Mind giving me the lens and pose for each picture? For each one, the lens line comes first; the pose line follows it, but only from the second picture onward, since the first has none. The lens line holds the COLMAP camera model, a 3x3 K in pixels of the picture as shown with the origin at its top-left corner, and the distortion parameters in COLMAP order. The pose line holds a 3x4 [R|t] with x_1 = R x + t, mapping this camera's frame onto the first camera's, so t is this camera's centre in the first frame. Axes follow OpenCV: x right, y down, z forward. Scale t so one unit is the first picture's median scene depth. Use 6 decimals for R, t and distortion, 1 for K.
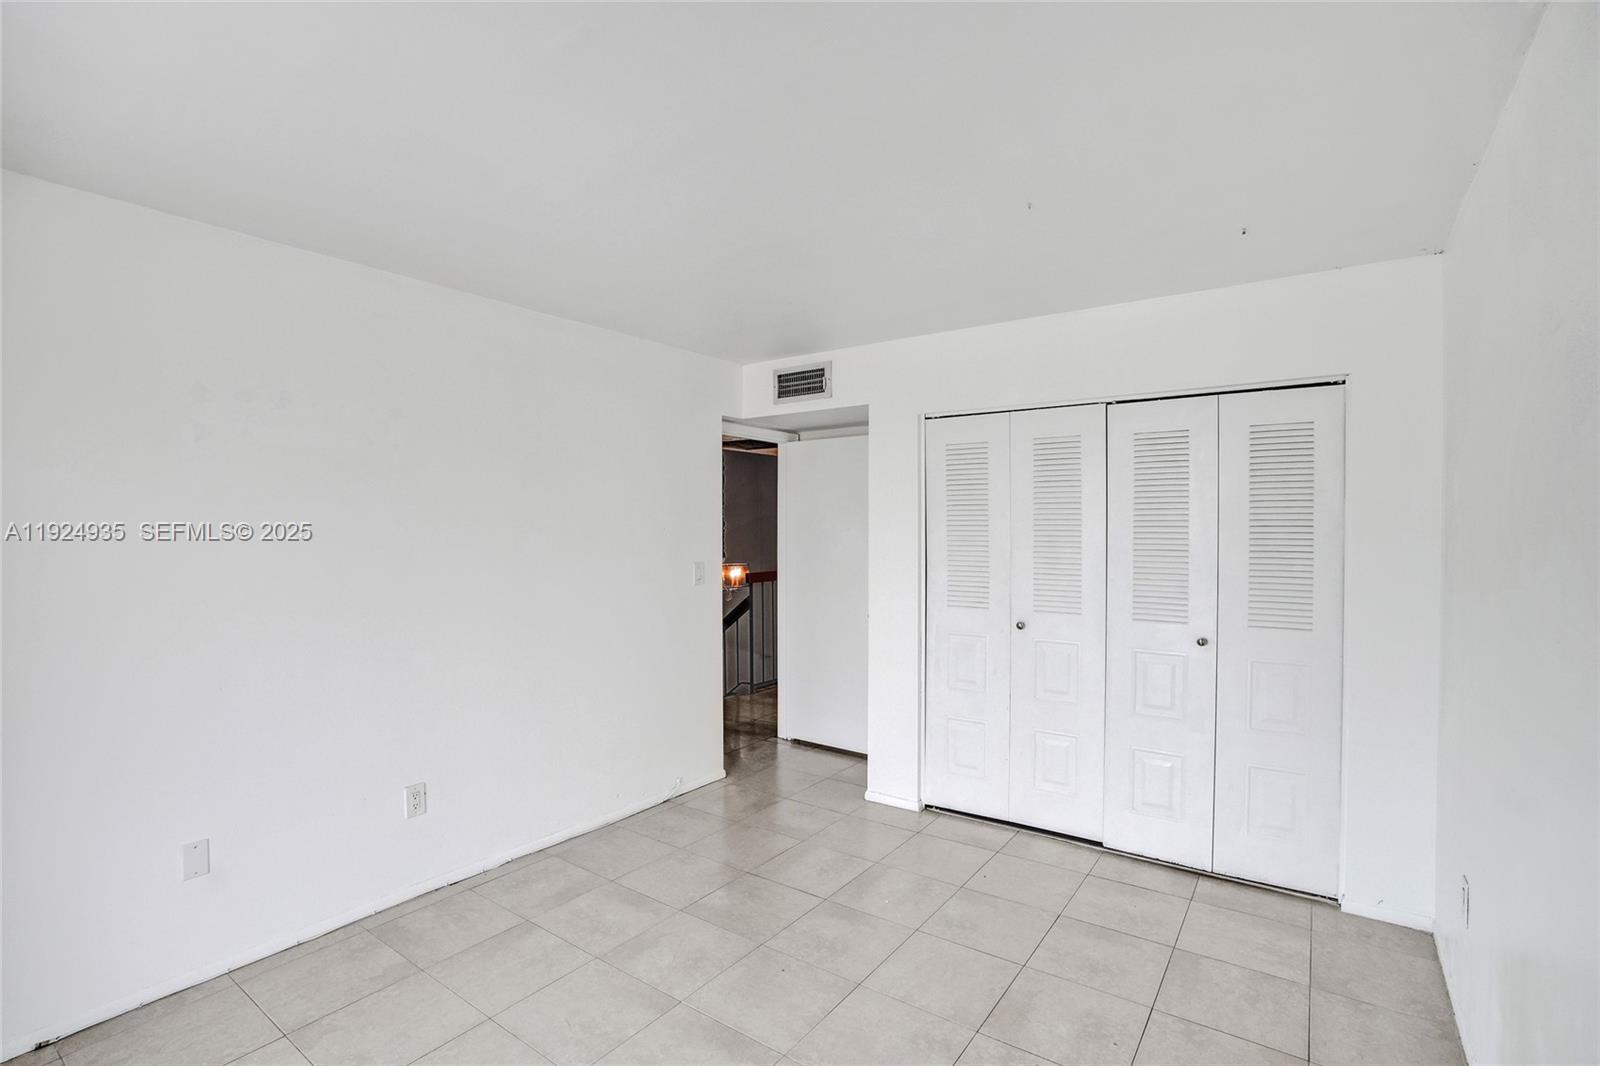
lens RADIAL K [[740.1, 0, 799.0], [0, 740.1, 528.2], [0, 0, 1]] dist [-0.073071, 0.027326]
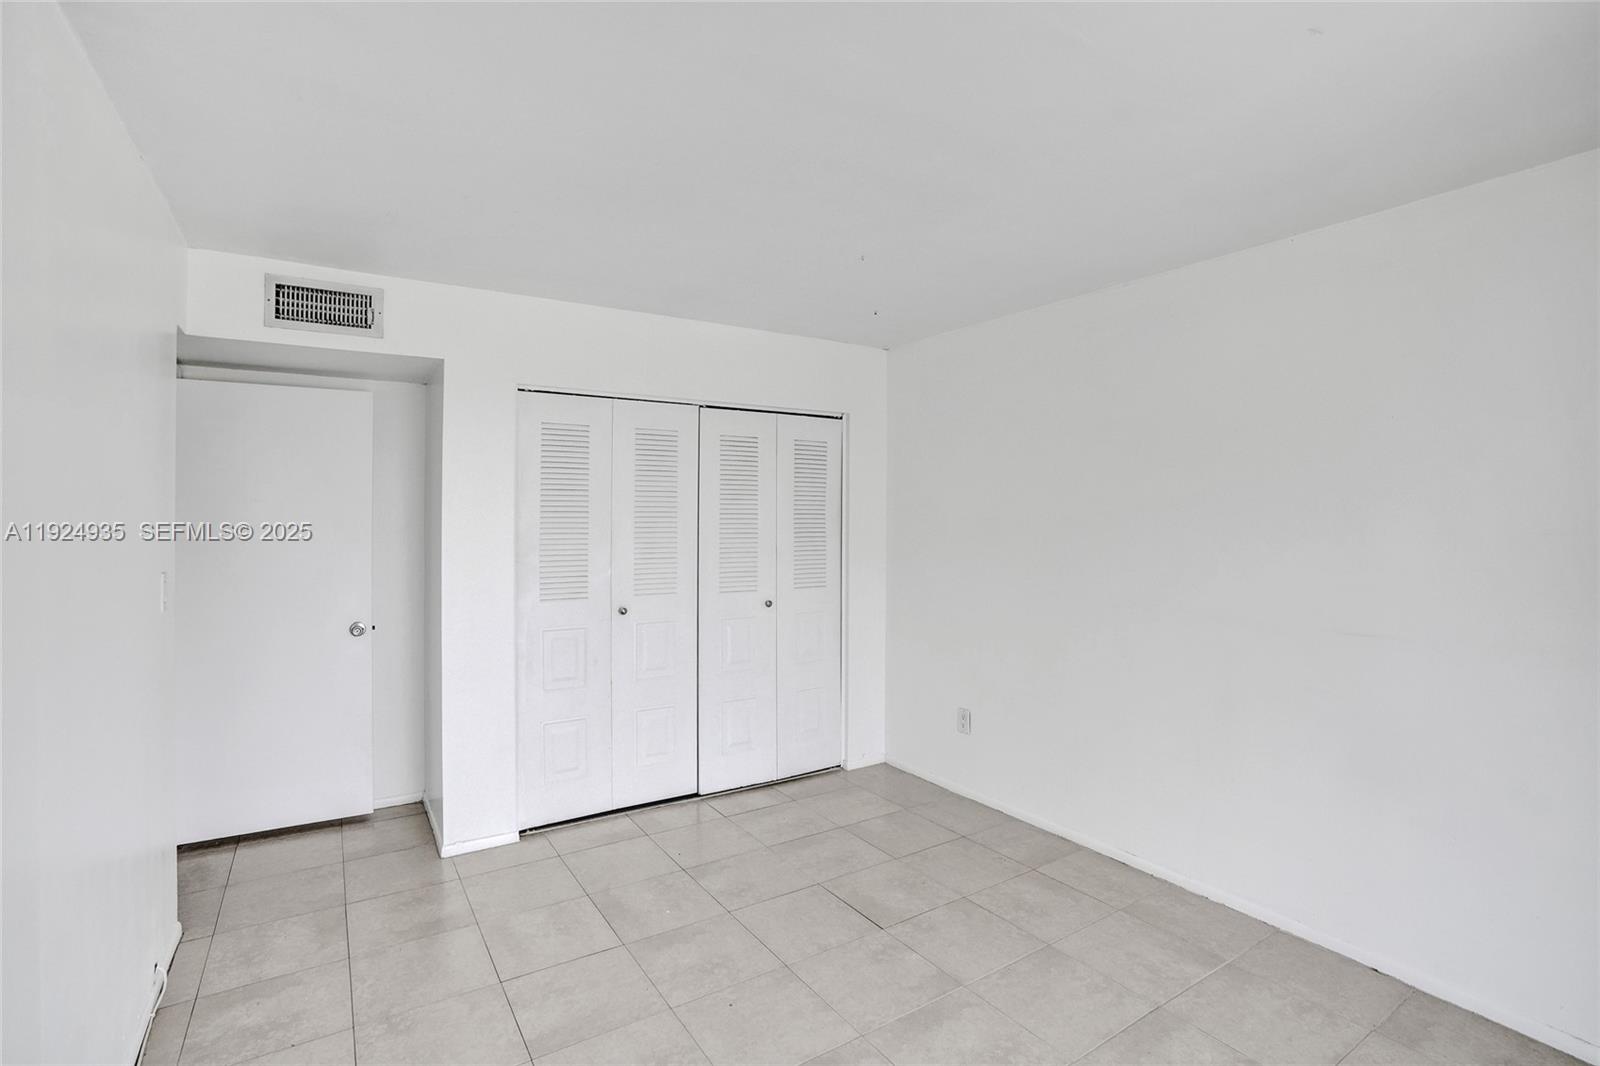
lens RADIAL K [[740.1, 0, 799.0], [0, 740.1, 528.2], [0, 0, 1]] dist [-0.073071, 0.027326]
pose [[0.371578, -0.009593, 0.928352, -0.600441], [0.003864, 0.999954, 0.008786, 0.010559], [-0.928394, 0.000322, 0.371598, 0.436504]]
